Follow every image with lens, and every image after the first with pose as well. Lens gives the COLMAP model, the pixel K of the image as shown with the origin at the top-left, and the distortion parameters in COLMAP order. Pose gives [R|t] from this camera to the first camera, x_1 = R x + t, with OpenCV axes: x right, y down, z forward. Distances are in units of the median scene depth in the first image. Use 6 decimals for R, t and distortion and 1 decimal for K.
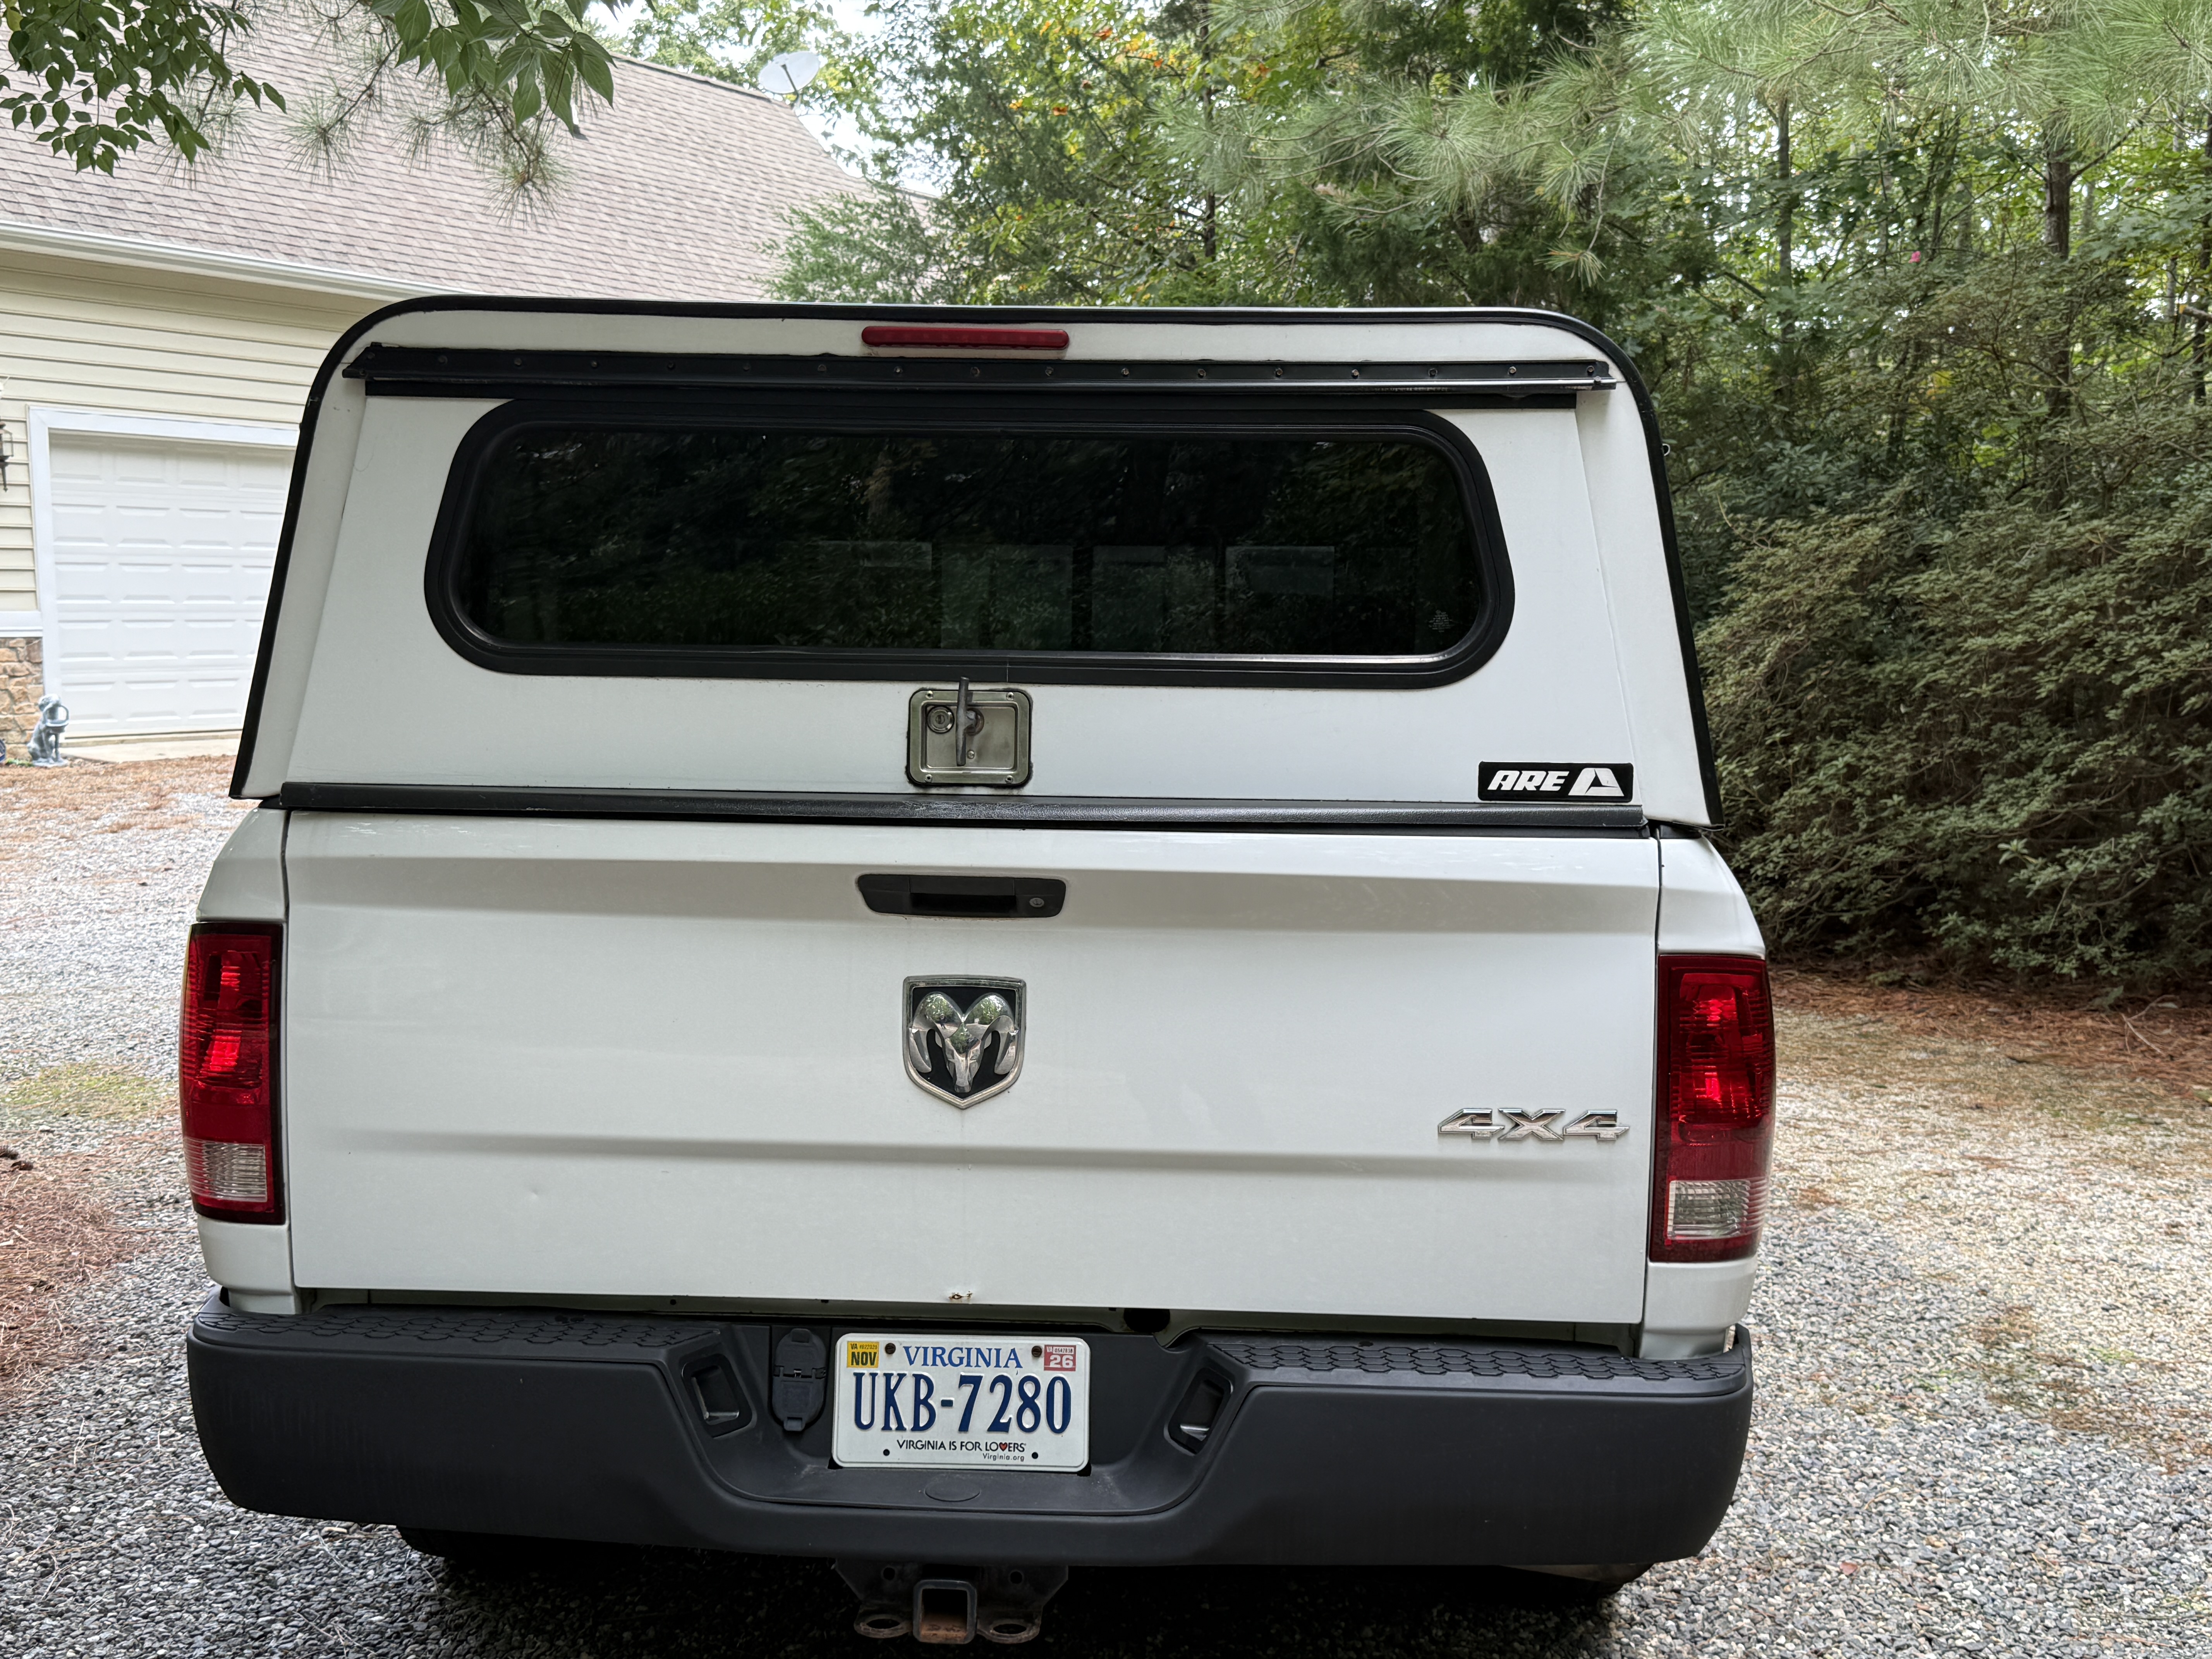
lens RADIAL K [[2392.8, 0, 1067.4], [0, 2392.8, 961.2], [0, 0, 1]] dist [0.139331, -0.262661]
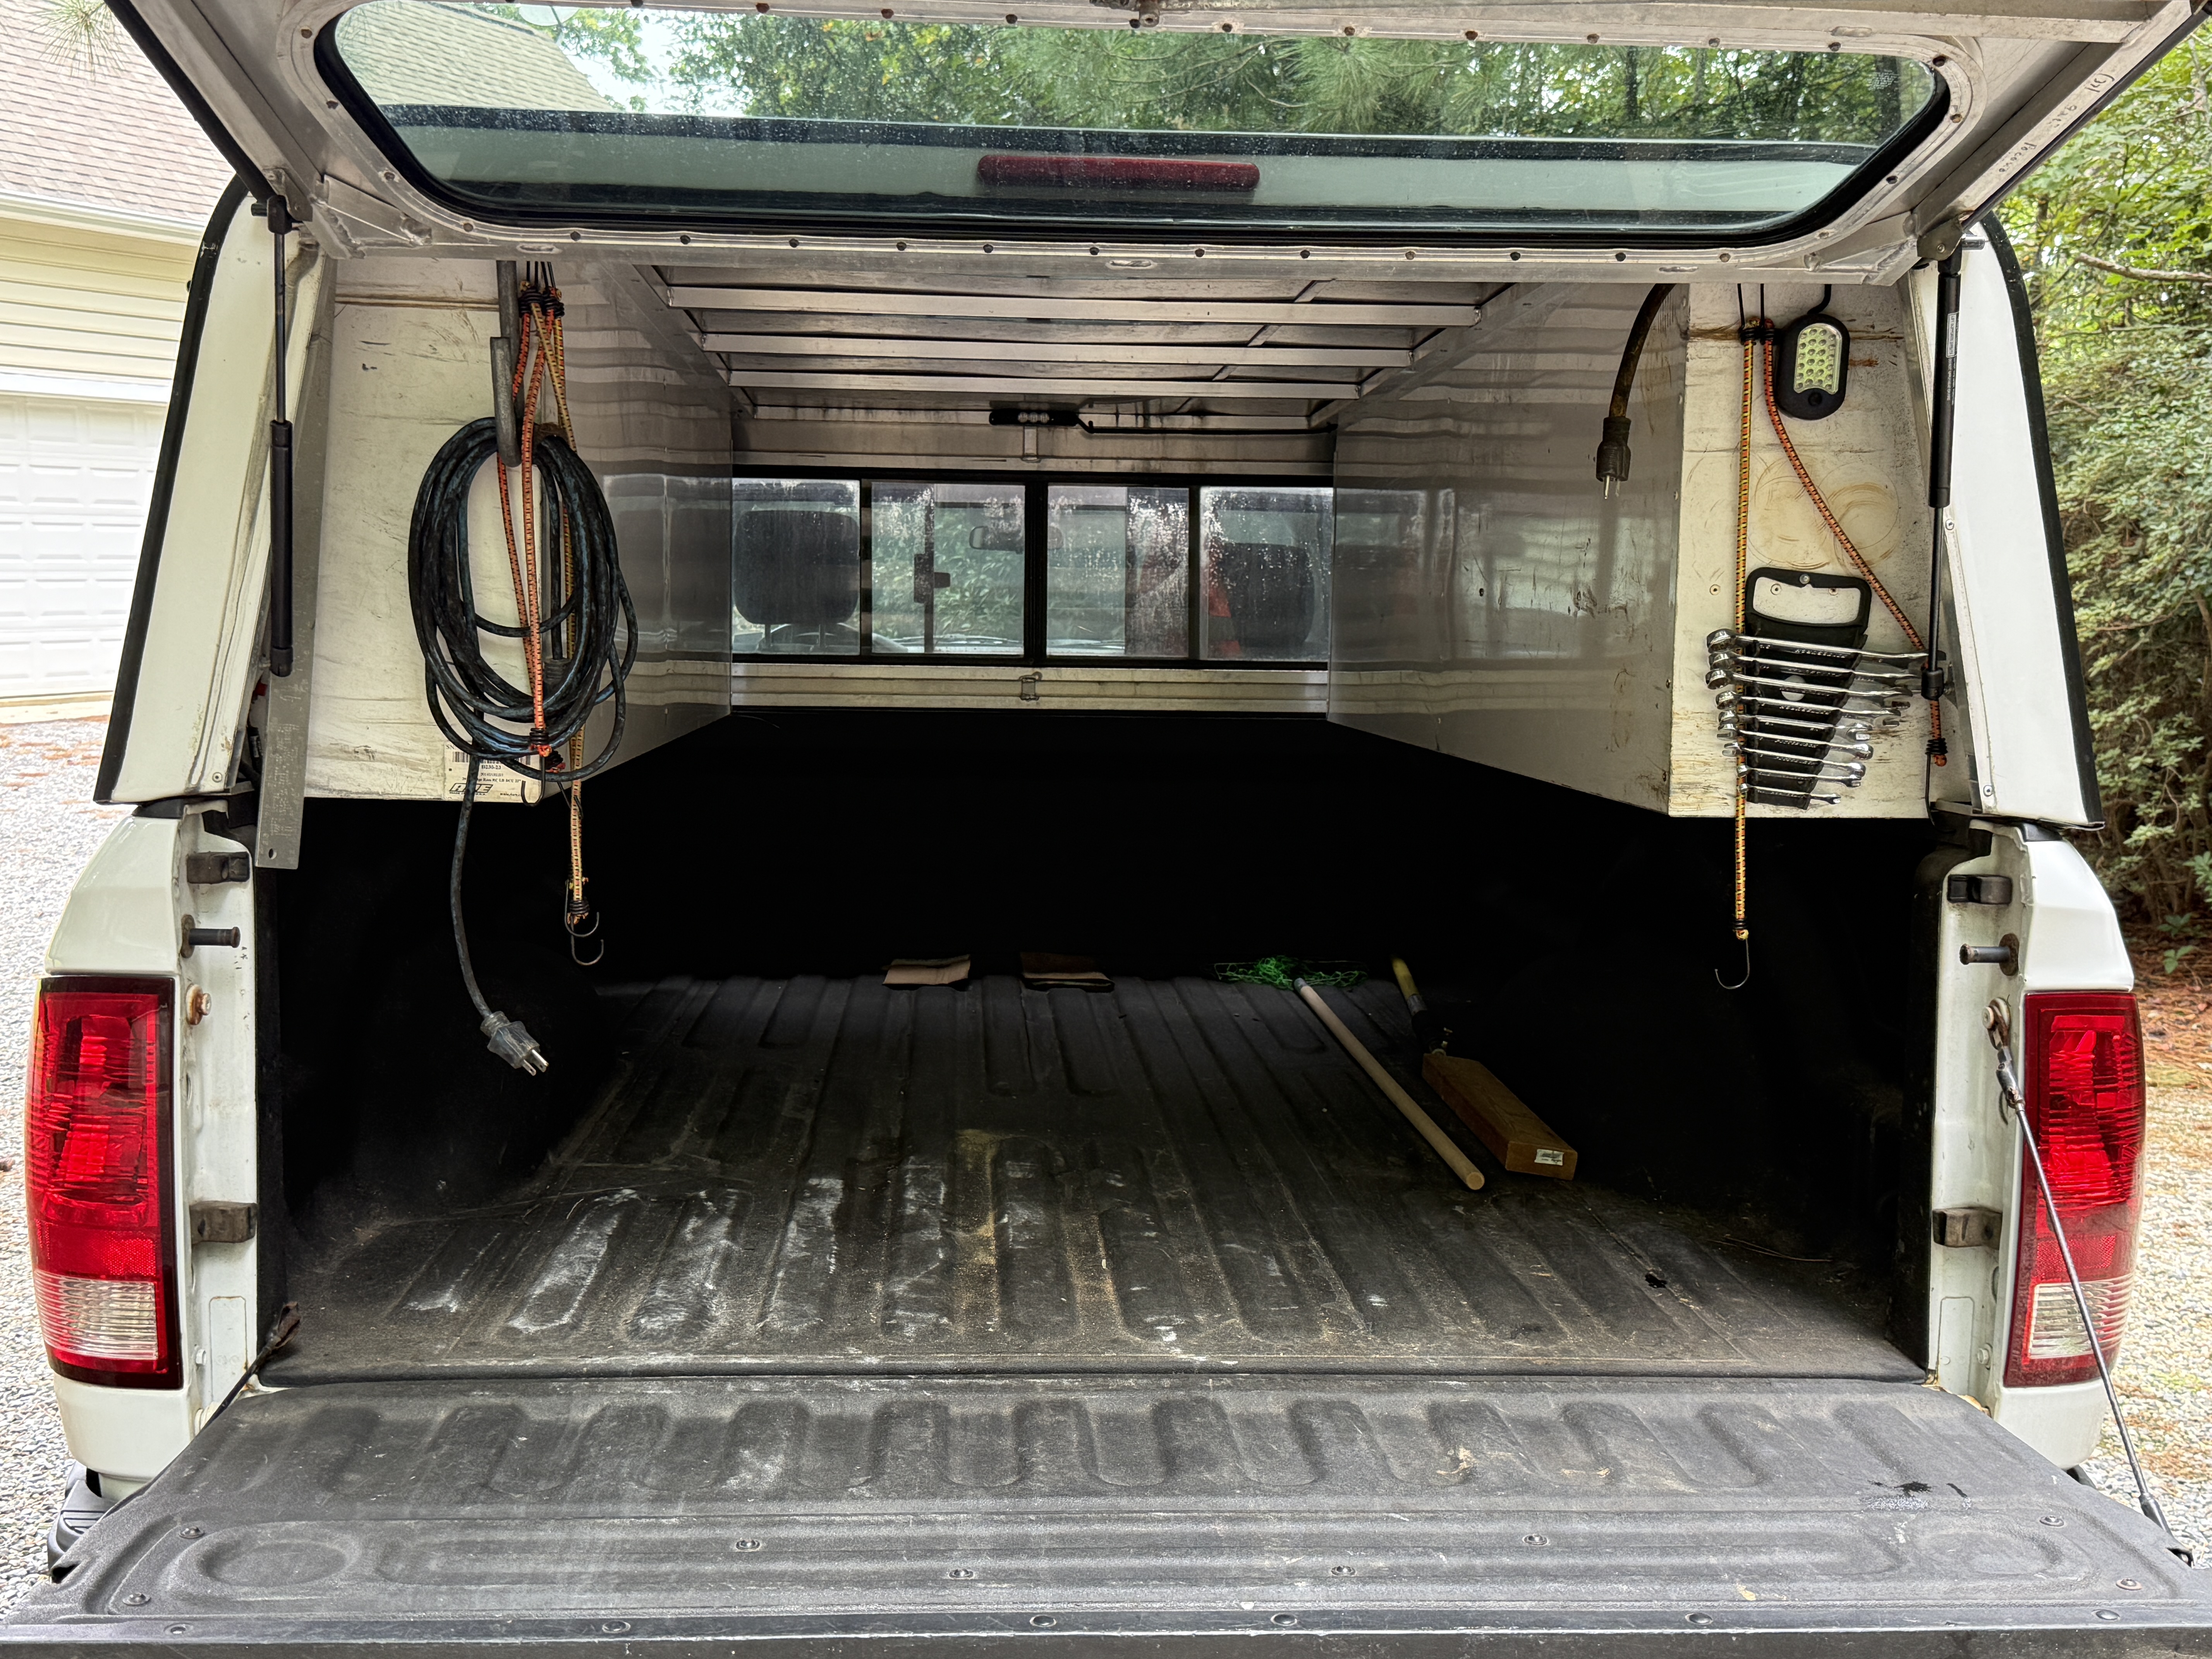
lens RADIAL K [[2392.8, 0, 1067.4], [0, 2392.8, 961.2], [0, 0, 1]] dist [0.139331, -0.262661]
pose [[0.995047, -0.015557, 0.098178, -0.031406], [0.014136, 0.999785, 0.015160, -0.006664], [-0.098393, -0.013697, 0.995053, 0.061275]]
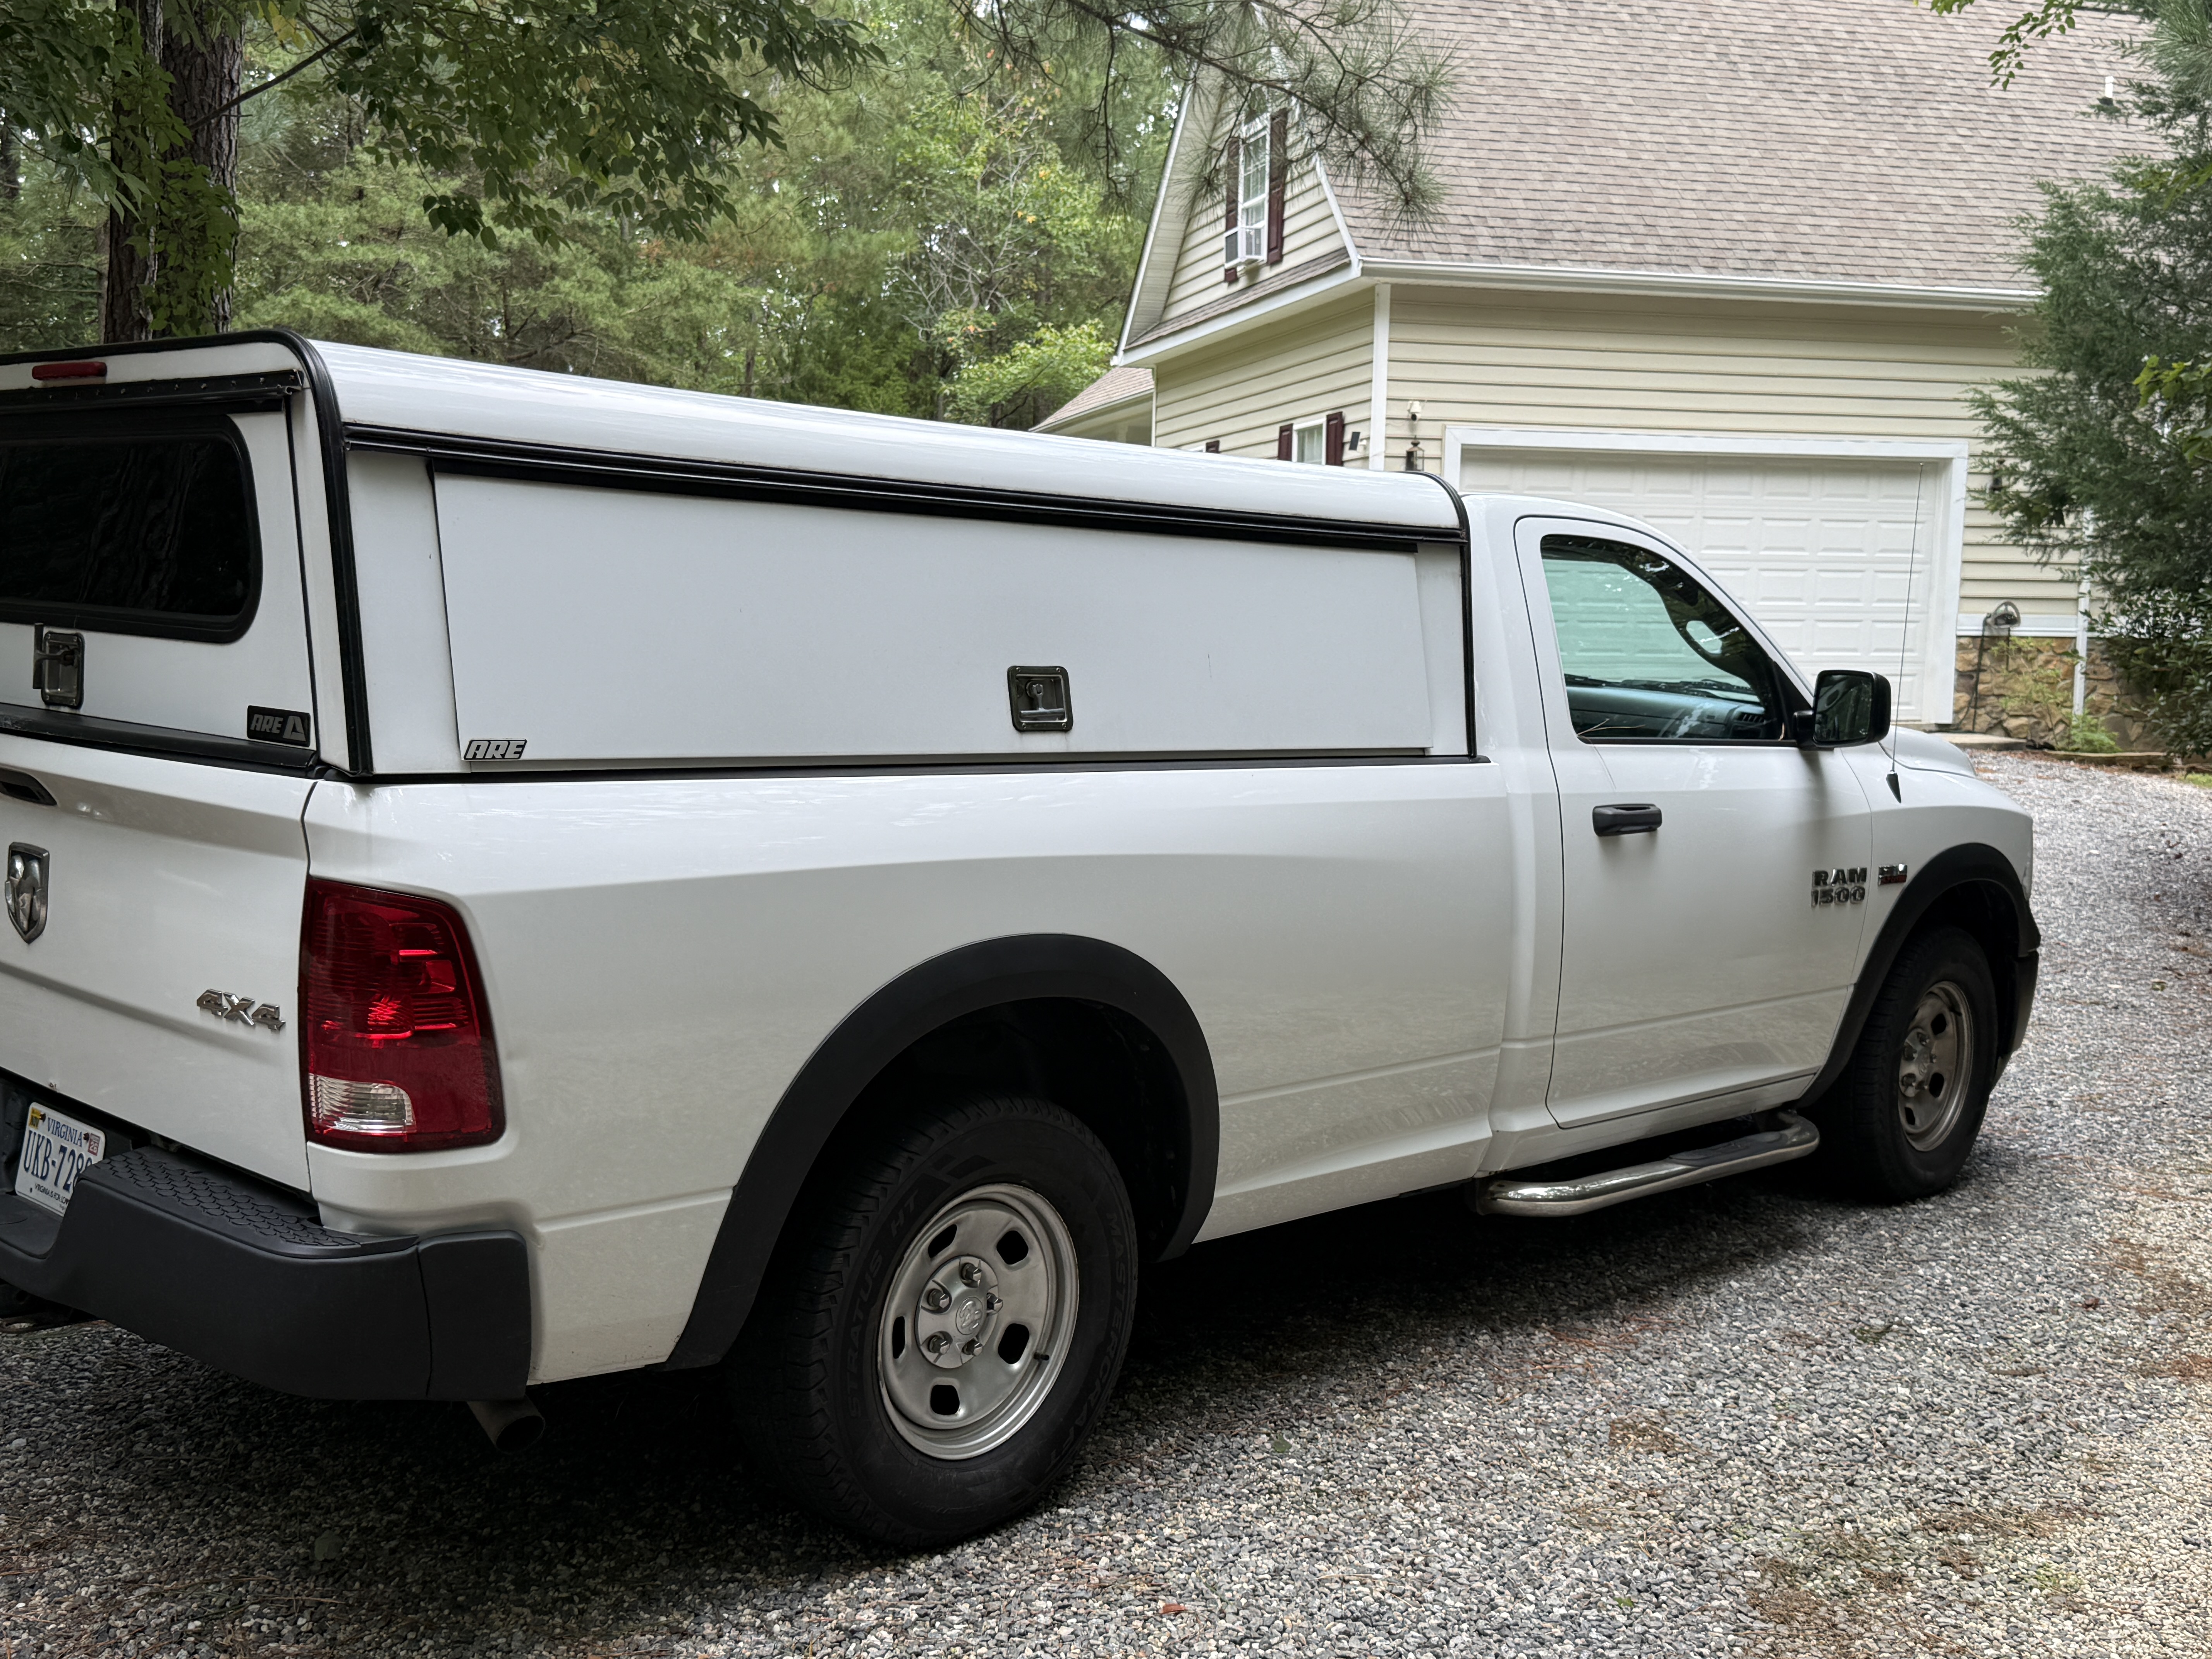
lens RADIAL K [[2392.8, 0, 1067.4], [0, 2392.8, 961.2], [0, 0, 1]] dist [0.139331, -0.262661]
pose [[0.727738, 0.120107, -0.675257, 0.359575], [-0.121403, 0.991559, 0.045529, -0.016719], [0.675025, 0.048845, 0.736176, 0.106661]]
